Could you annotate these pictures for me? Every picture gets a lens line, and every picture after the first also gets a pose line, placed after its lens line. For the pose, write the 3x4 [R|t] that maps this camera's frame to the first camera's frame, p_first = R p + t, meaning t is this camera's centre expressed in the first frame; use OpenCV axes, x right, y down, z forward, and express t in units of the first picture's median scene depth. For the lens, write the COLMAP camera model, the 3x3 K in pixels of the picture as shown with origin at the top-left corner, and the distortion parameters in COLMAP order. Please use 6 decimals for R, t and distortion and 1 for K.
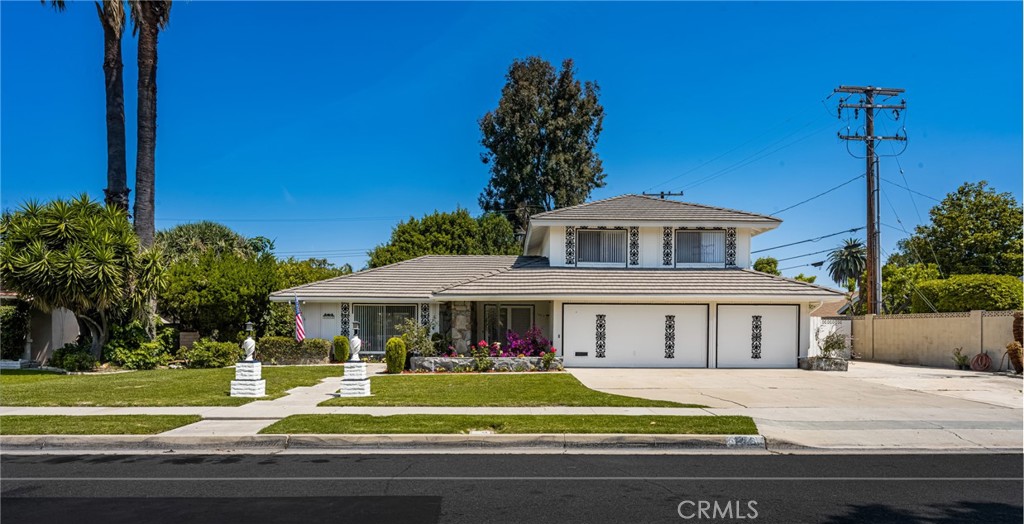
lens RADIAL K [[614.4, 0, 512.0], [0, 614.4, 295.3], [0, 0, 1]] dist [0.007407, 0.001245]
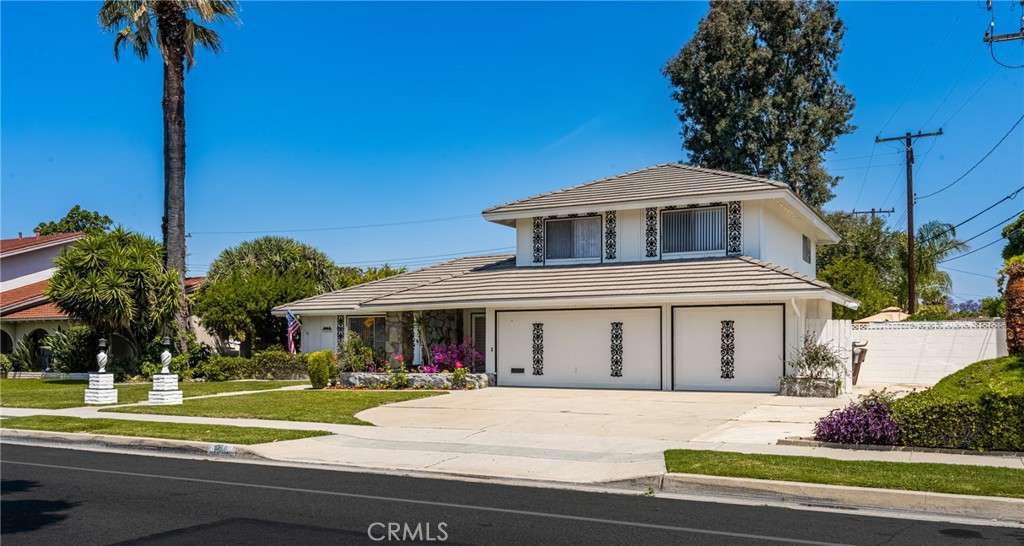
lens RADIAL K [[834.1, 0, 512.0], [0, 834.1, 273.0], [0, 0, 1]] dist [0.008572, -0.001226]
pose [[0.879487, -0.048091, -0.473487, 0.597608], [0.035795, 0.998748, -0.034953, 0.001661], [0.474575, 0.013792, 0.880107, -0.009298]]
